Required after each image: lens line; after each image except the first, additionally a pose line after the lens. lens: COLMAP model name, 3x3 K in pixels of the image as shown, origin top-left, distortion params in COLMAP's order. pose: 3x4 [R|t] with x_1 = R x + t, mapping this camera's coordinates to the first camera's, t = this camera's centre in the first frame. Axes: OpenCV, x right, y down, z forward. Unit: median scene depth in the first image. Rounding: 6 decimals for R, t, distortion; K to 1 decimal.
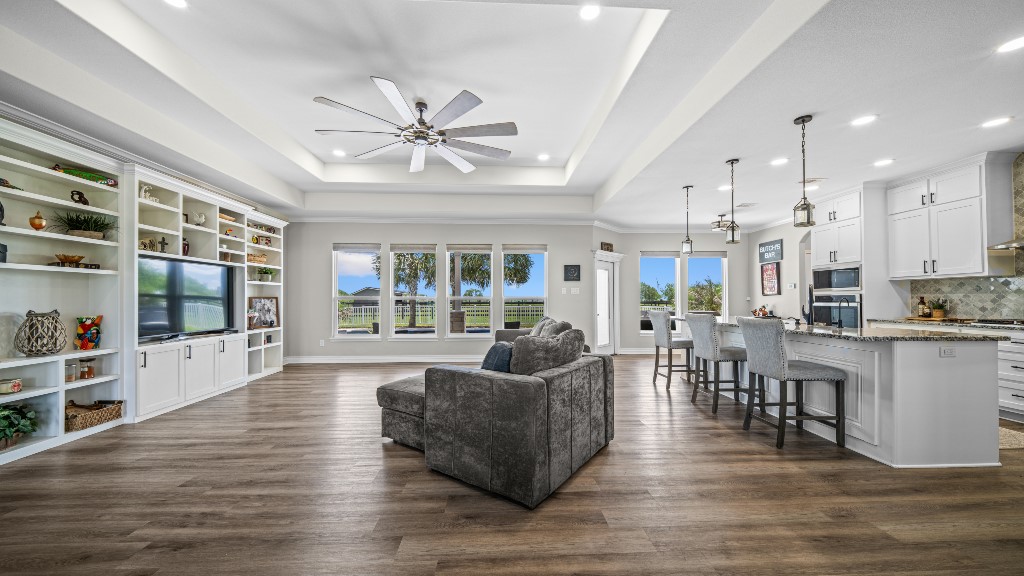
lens RADIAL K [[366.5, 0, 514.7], [0, 366.5, 298.8], [0, 0, 1]] dist [-0.016127, -0.000684]
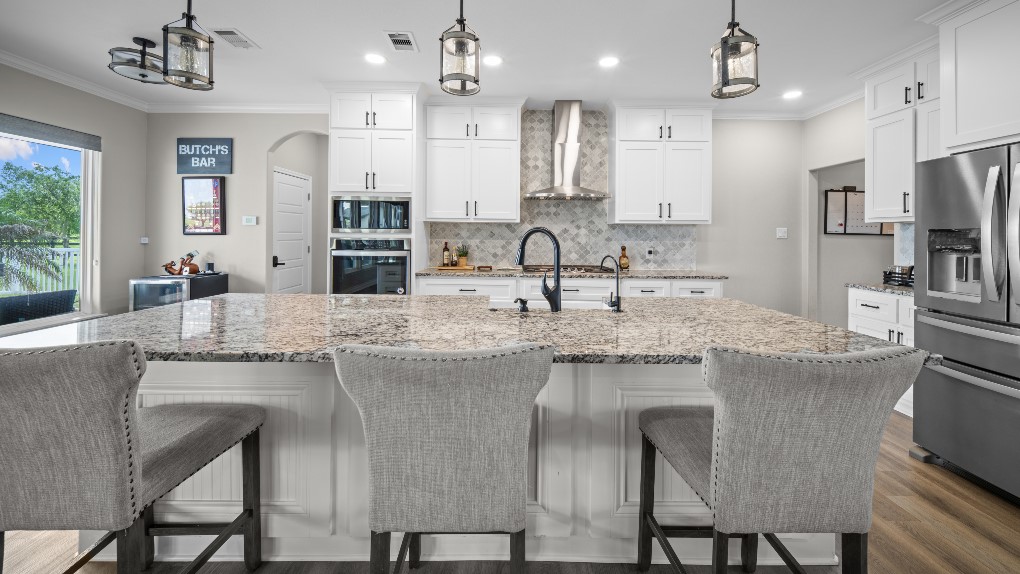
lens RADIAL K [[362.3, 0, 509.9], [0, 362.3, 235.5], [0, 0, 1]] dist [0.001135, -0.000058]
pose [[0.038763, 0.006633, 0.999226, 0.183659], [-0.014056, 0.999883, -0.006092, -0.012834], [-0.999150, -0.013809, 0.038852, 0.558363]]
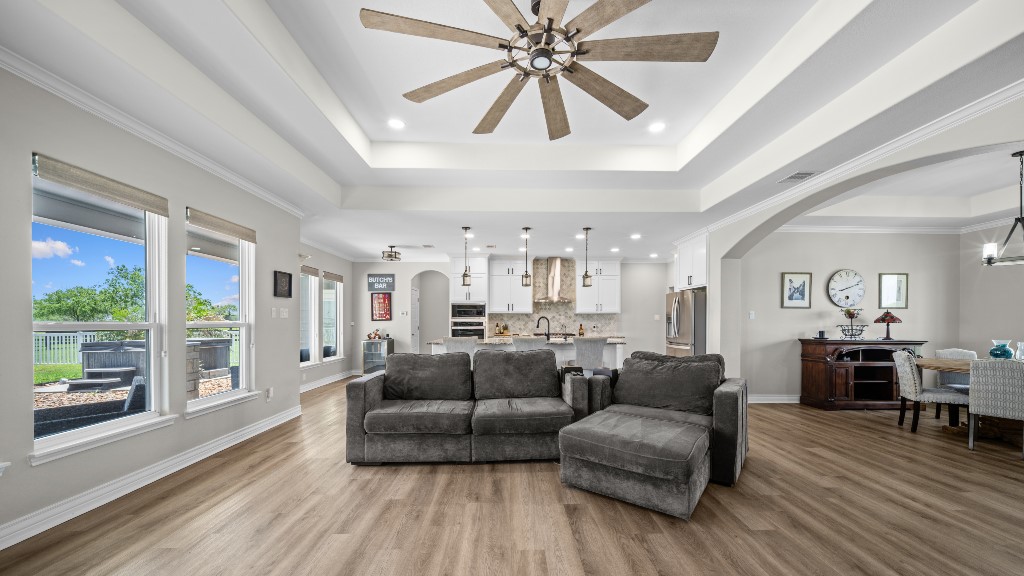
lens RADIAL K [[366.5, 0, 511.2], [0, 366.5, 325.4], [0, 0, 1]] dist [-0.016127, -0.000684]
pose [[0.025448, -0.008464, 0.999640, -0.496398], [-0.005367, 0.999949, 0.008603, -0.006643], [-0.999662, -0.005584, 0.025401, 0.606483]]
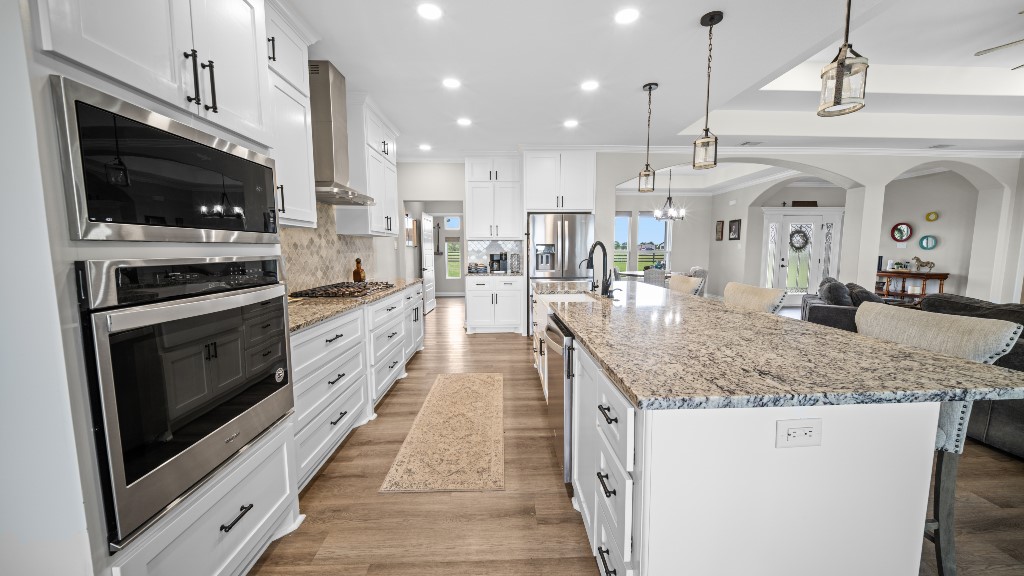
lens RADIAL K [[366.5, 0, 513.4], [0, 366.5, 286.2], [0, 0, 1]] dist [-0.016127, -0.000684]
pose [[-0.999953, 0.009252, -0.002944, 0.552475], [0.008922, 0.995227, 0.097183, -0.011206], [0.003830, 0.097153, -0.995262, 0.958959]]
